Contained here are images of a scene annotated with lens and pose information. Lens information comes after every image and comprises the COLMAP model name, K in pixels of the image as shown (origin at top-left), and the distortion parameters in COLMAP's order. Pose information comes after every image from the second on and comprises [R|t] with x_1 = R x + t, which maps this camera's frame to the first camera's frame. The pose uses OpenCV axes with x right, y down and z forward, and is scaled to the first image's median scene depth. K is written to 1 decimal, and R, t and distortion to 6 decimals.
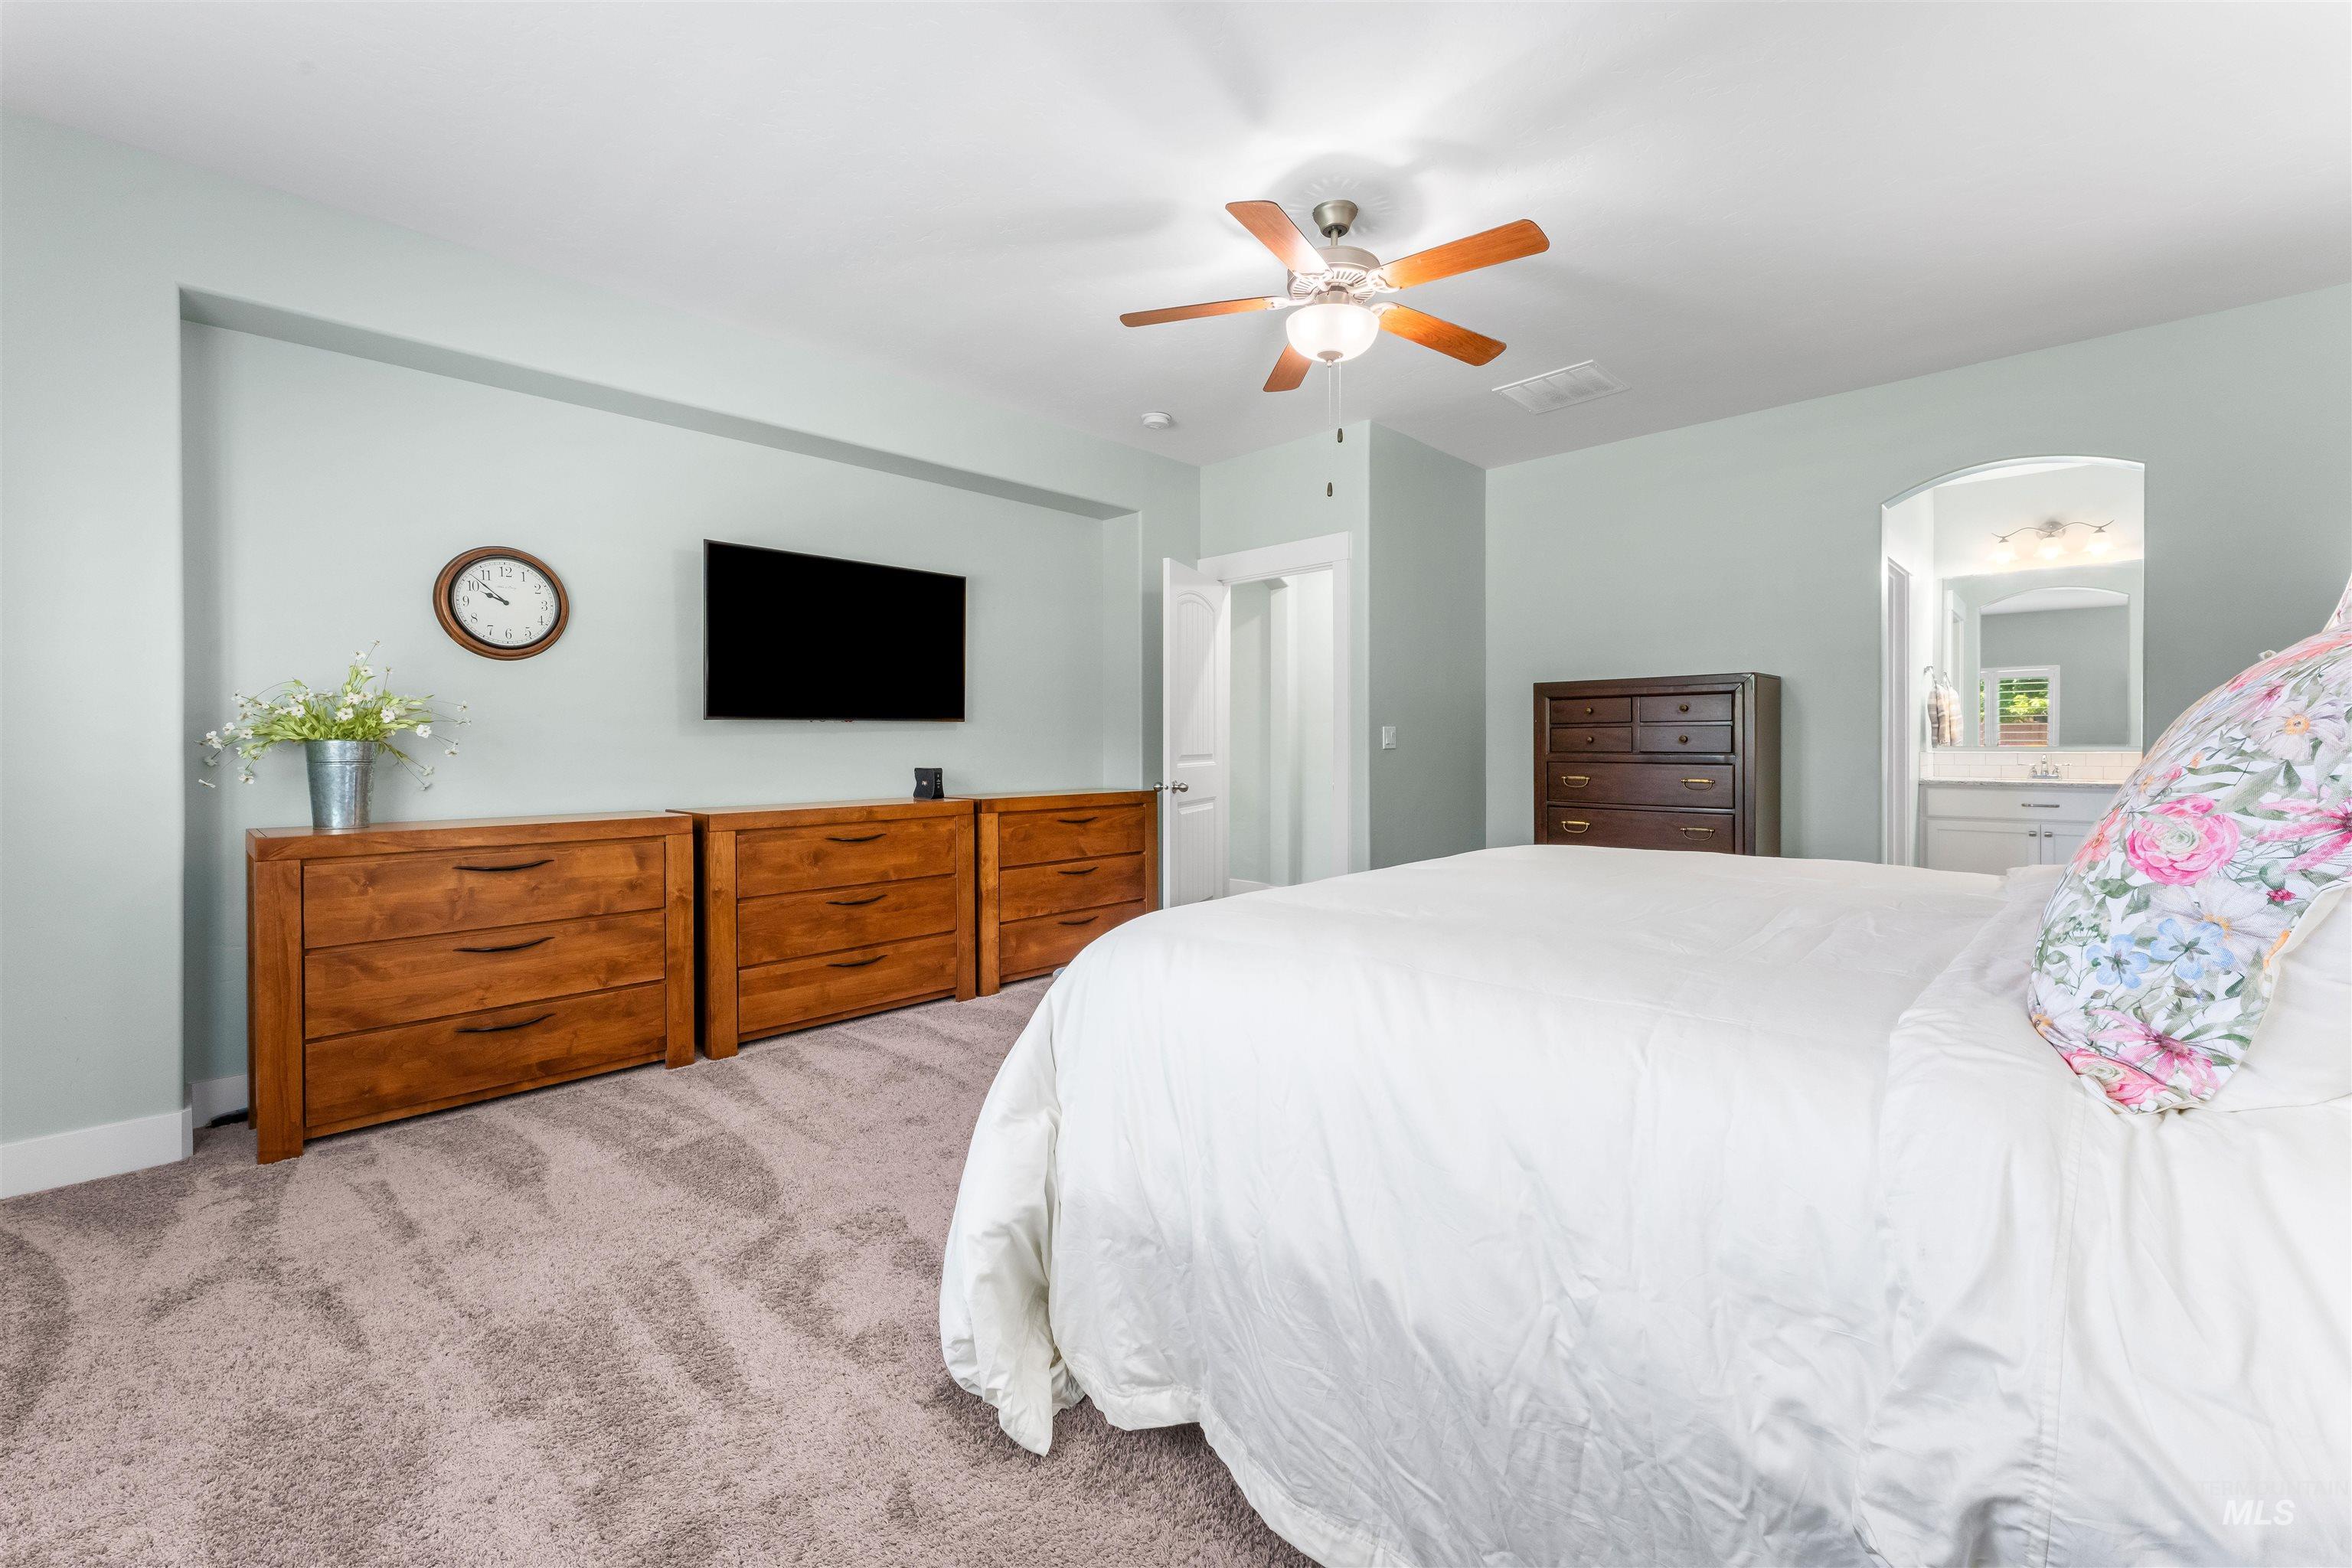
lens RADIAL K [[947.2, 0, 1161.9], [0, 947.2, 752.9], [0, 0, 1]] dist [-0.000091, -0.000618]
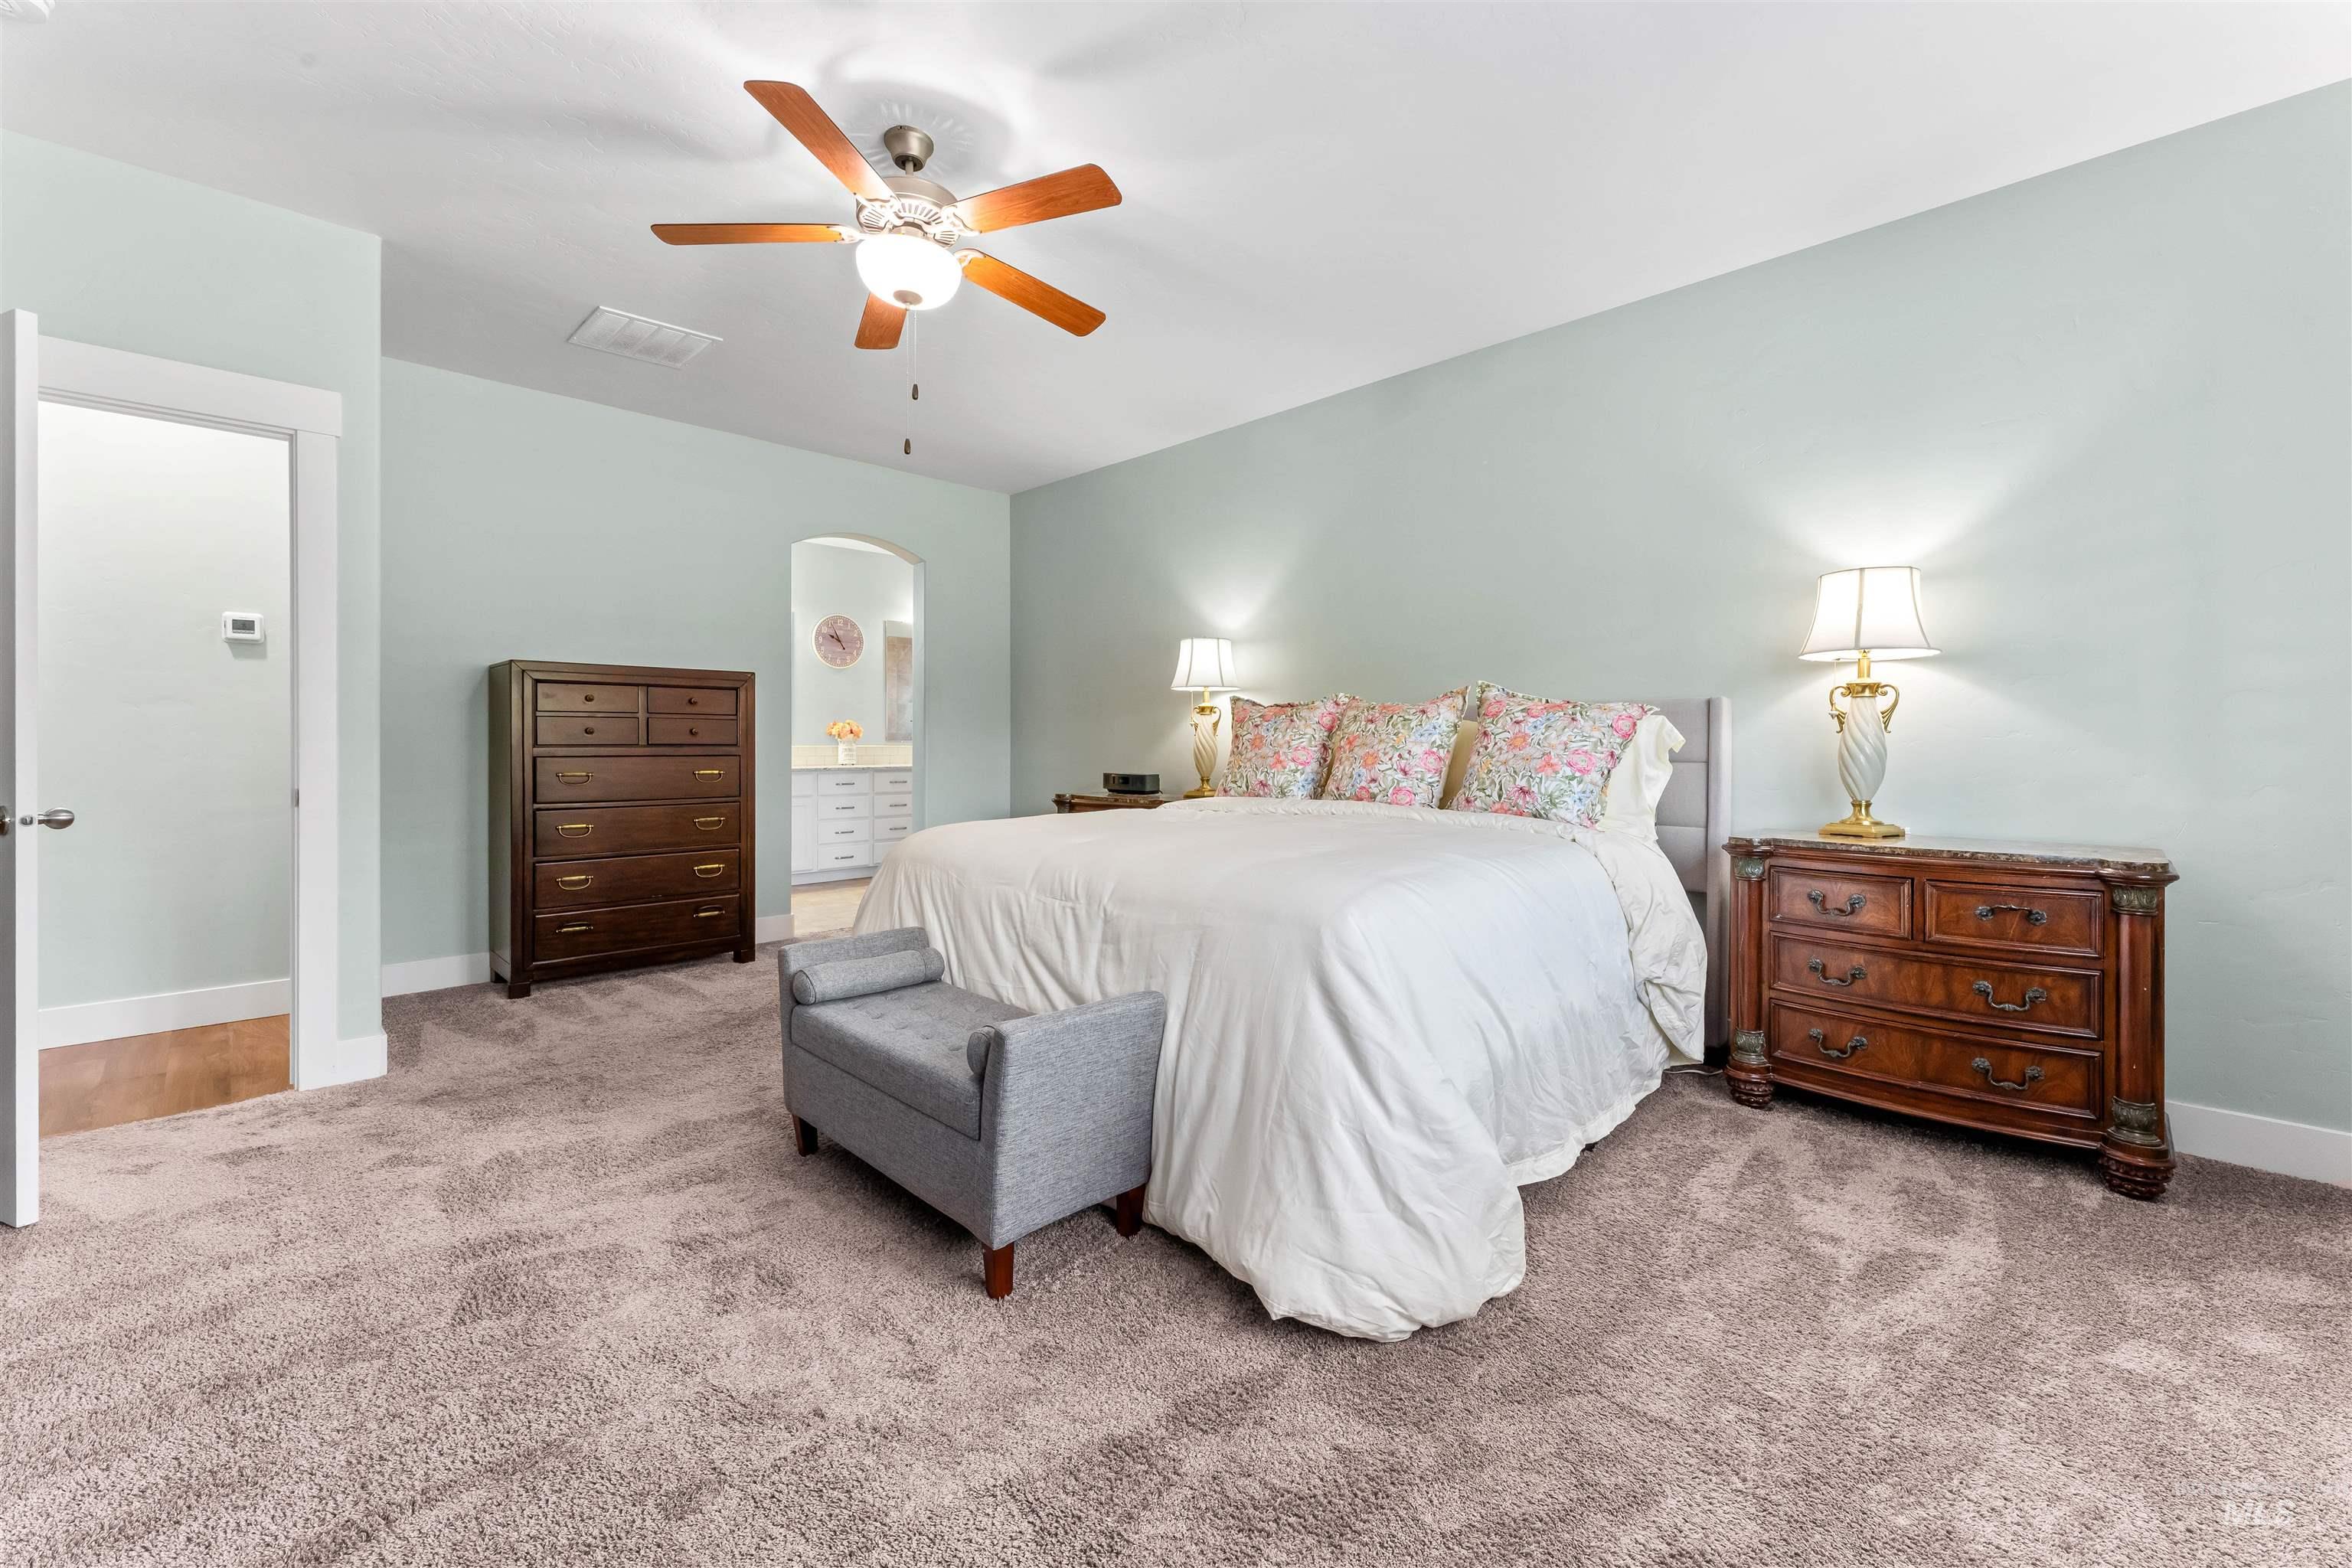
lens RADIAL K [[975.3, 0, 1164.2], [0, 975.3, 739.7], [0, 0, 1]] dist [0.000767, 0.000209]
pose [[0.003407, 0.006339, 0.999974, -0.611320], [0.007674, 0.999950, -0.006365, 0.005825], [-0.999965, 0.007696, 0.003358, 0.622508]]
